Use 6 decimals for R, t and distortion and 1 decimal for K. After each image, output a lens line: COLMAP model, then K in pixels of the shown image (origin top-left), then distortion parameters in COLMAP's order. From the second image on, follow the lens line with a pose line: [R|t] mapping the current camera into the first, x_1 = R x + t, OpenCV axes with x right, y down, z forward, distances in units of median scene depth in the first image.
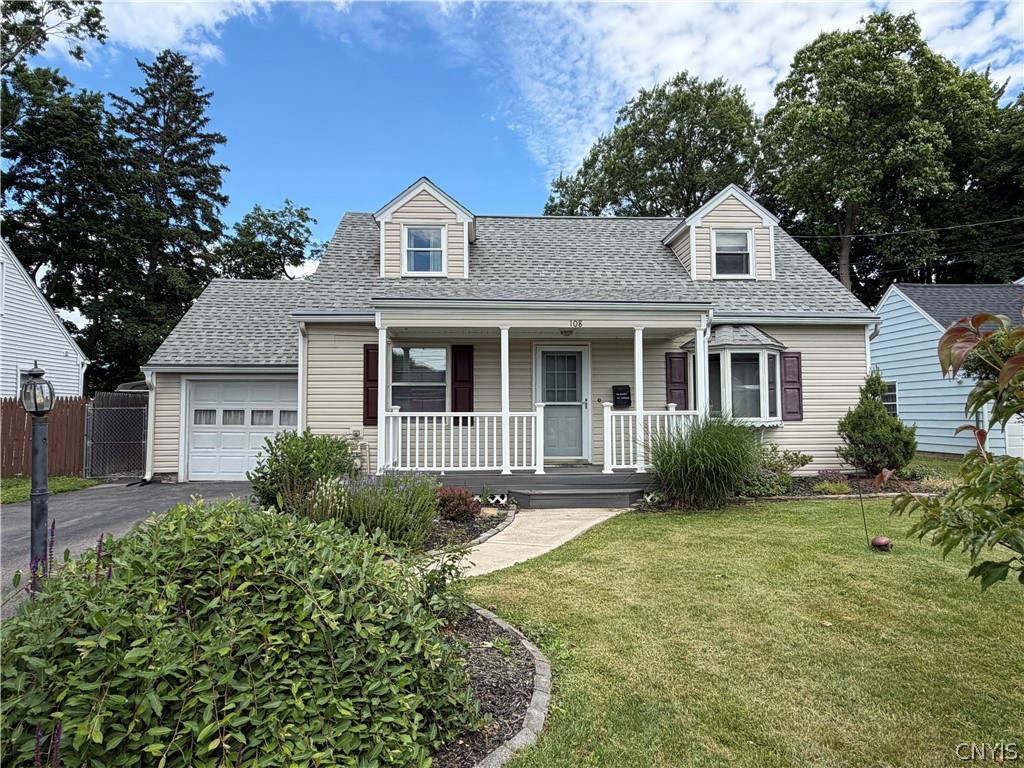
lens RADIAL K [[590.0, 0, 509.2], [0, 590.0, 388.7], [0, 0, 1]] dist [-0.049347, 0.004228]
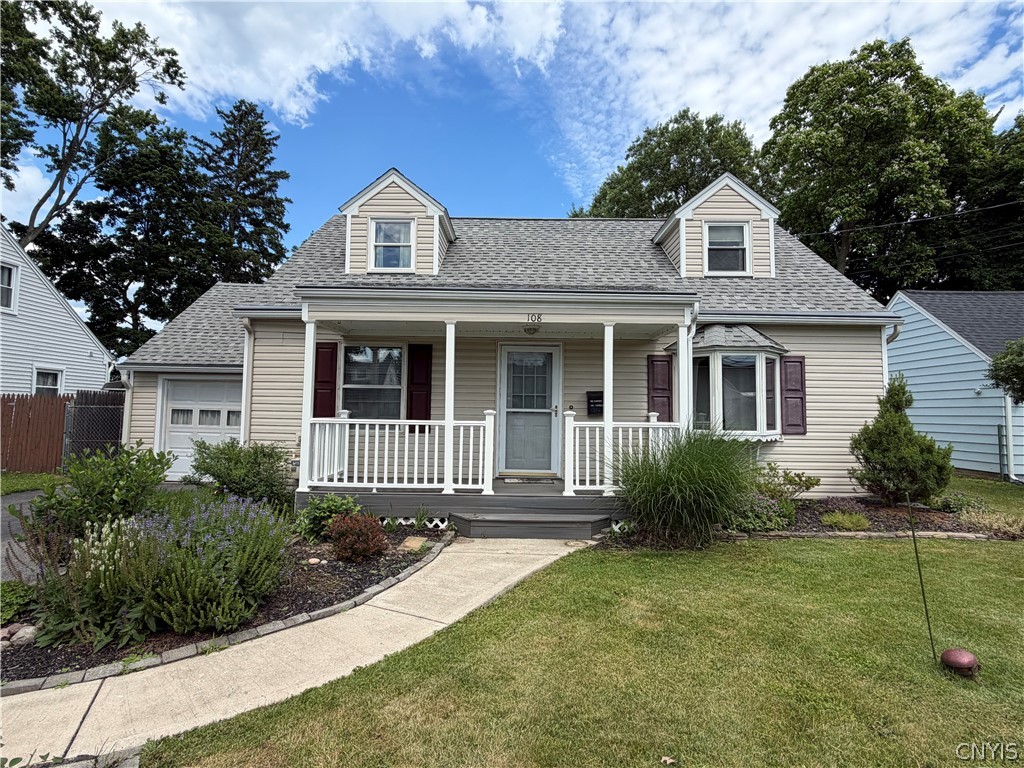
lens RADIAL K [[508.1, 0, 504.9], [0, 508.1, 385.9], [0, 0, 1]] dist [-0.033209, -0.005007]
pose [[0.998258, 0.014431, -0.057200, 0.084750], [-0.015187, 0.999803, -0.012801, -0.001551], [0.057004, 0.013647, 0.998281, 0.198452]]
